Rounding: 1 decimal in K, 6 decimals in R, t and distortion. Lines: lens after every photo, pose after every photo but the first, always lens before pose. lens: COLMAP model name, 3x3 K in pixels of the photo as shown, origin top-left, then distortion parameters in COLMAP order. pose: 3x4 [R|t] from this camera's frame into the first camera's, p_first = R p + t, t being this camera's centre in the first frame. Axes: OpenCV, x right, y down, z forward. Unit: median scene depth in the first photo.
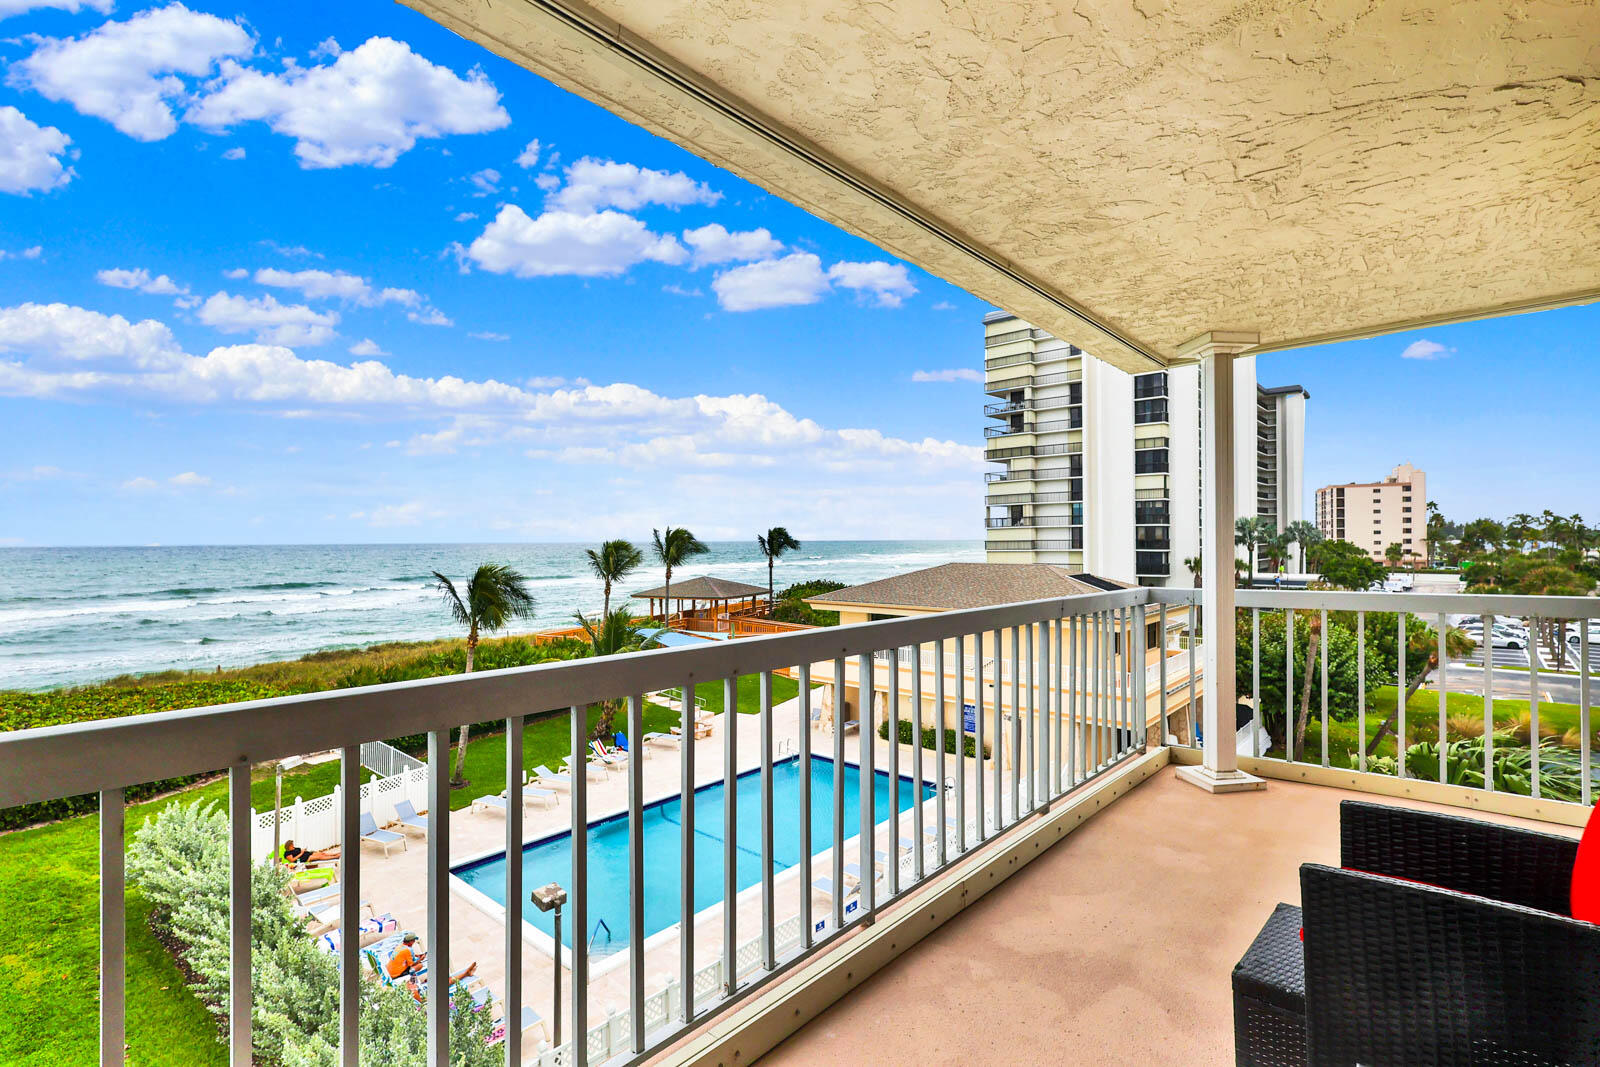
lens RADIAL K [[754.0, 0, 806.0], [0, 754.0, 529.7], [0, 0, 1]] dist [-0.001346, 0.000075]
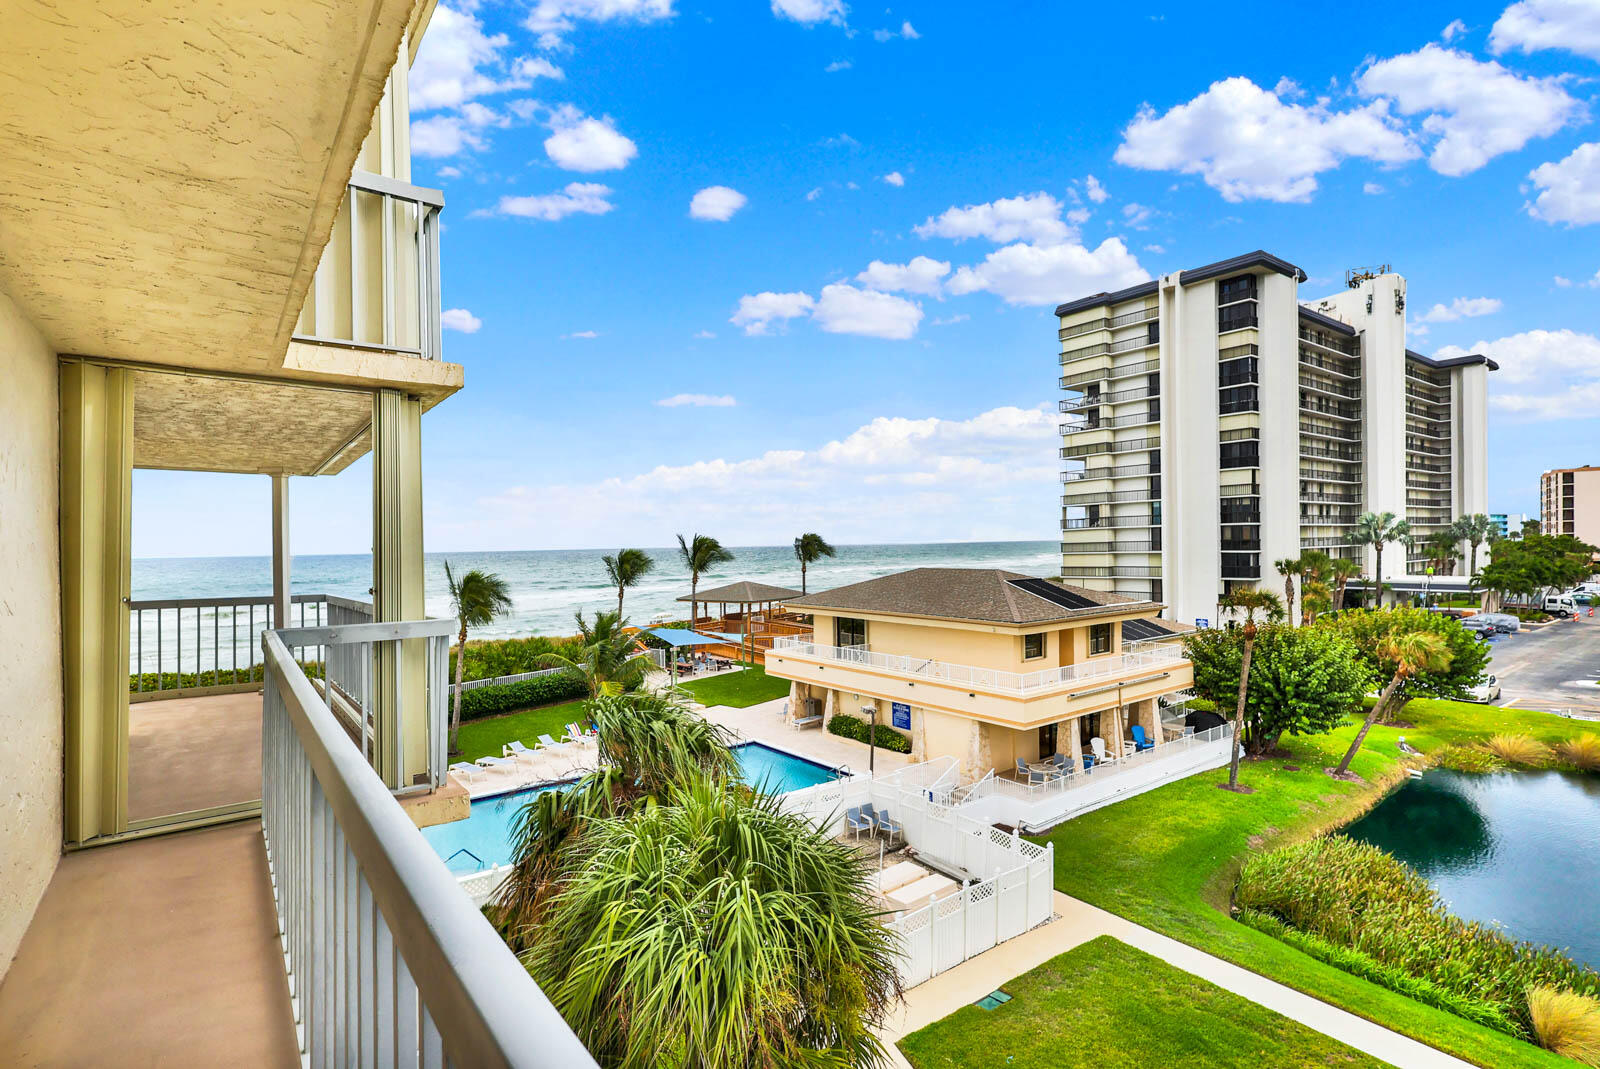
lens RADIAL K [[787.8, 0, 807.2], [0, 787.8, 541.0], [0, 0, 1]] dist [-0.000042, -0.000335]
pose [[0.978750, -0.012504, -0.204674, 0.108864], [0.014989, 0.999831, 0.010597, -0.002956], [0.204507, -0.013440, 0.978773, -0.037513]]
